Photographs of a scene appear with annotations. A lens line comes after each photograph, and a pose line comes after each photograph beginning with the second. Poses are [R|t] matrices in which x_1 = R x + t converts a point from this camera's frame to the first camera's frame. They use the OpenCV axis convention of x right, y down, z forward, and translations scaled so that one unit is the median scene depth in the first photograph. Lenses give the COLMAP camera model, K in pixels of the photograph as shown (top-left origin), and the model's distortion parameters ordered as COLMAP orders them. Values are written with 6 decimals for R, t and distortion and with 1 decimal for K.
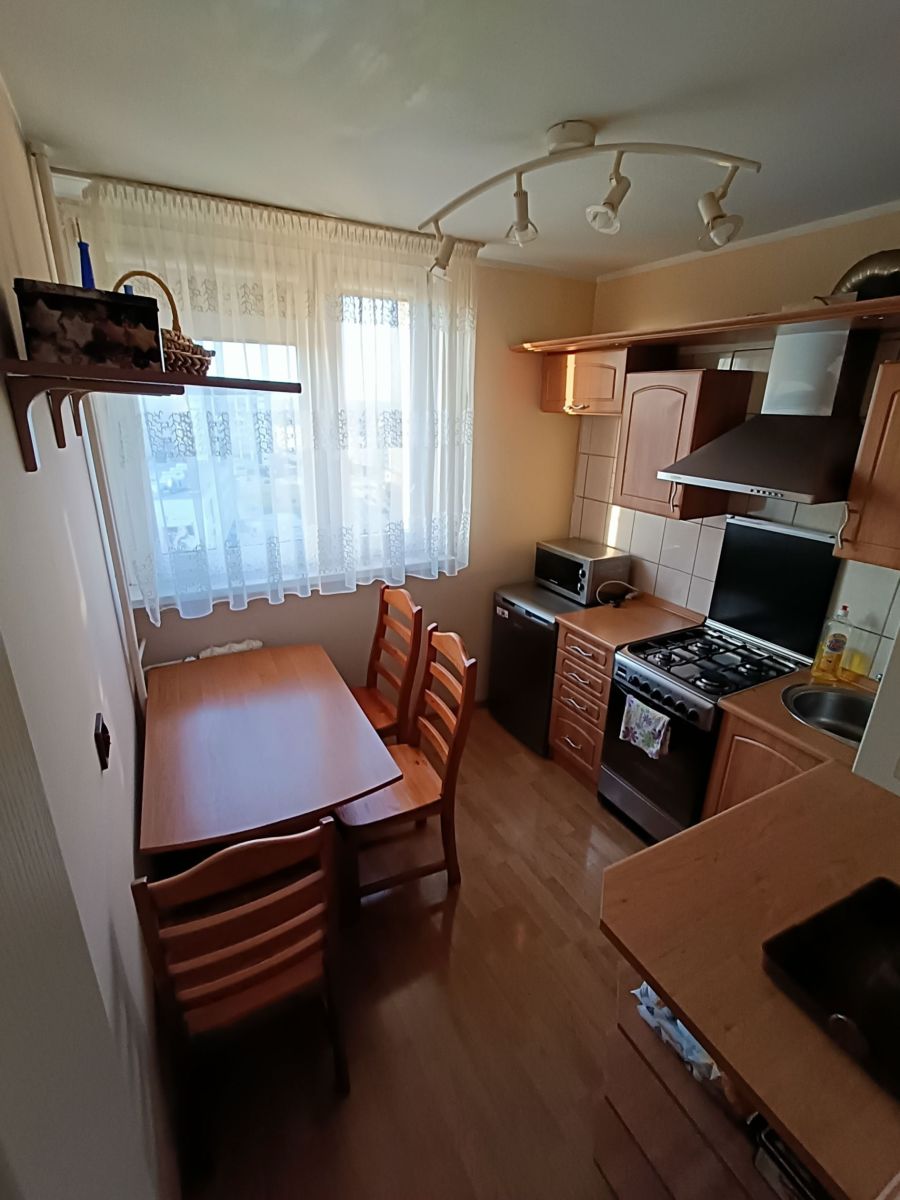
lens RADIAL K [[545.8, 0, 445.9], [0, 545.8, 596.4], [0, 0, 1]] dist [-0.001346, 0.000176]
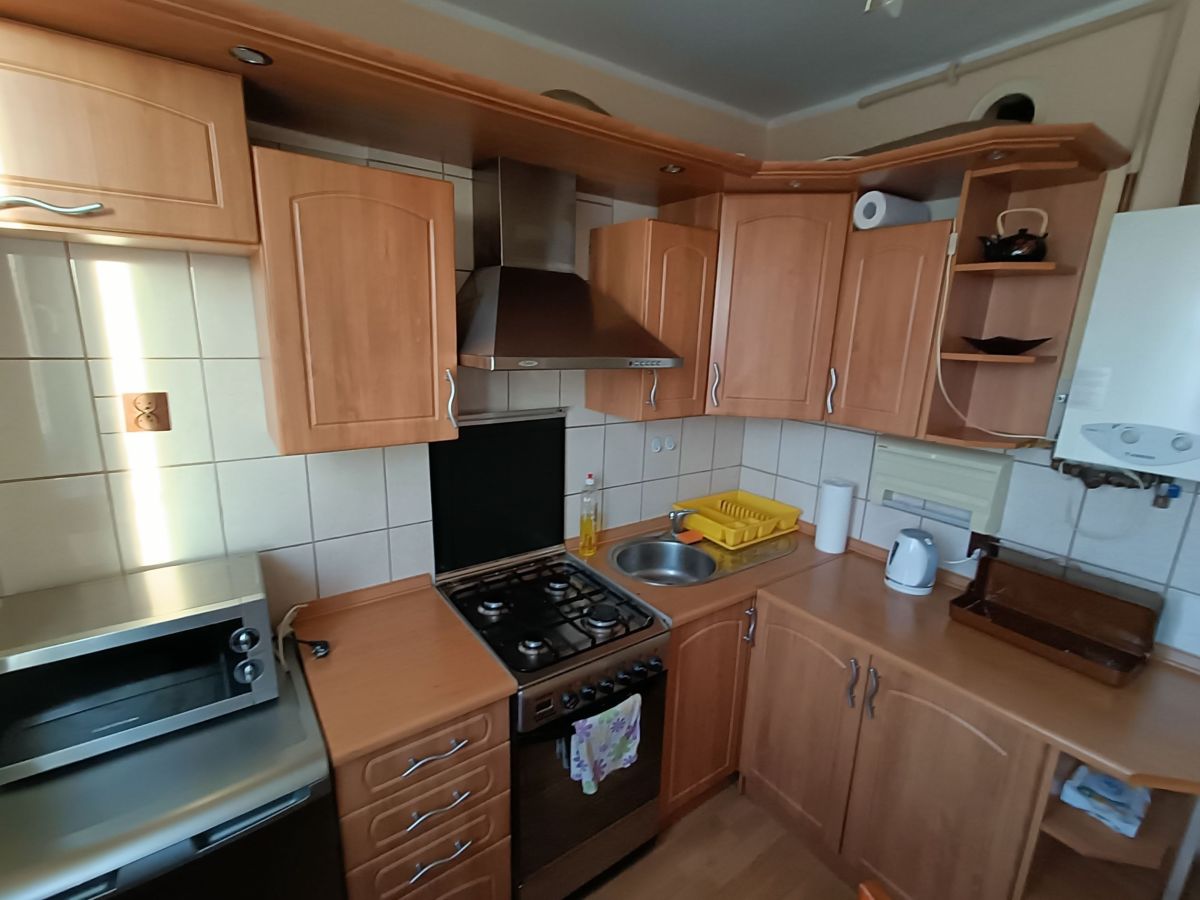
lens RADIAL K [[545.8, 0, 599.4], [0, 545.8, 458.5], [0, 0, 1]] dist [-0.001346, 0.000176]
pose [[-0.125093, -0.253927, 0.959100, -0.155619], [0.301068, 0.911395, 0.280564, -0.228661], [-0.945362, 0.323851, -0.037560, 0.844692]]
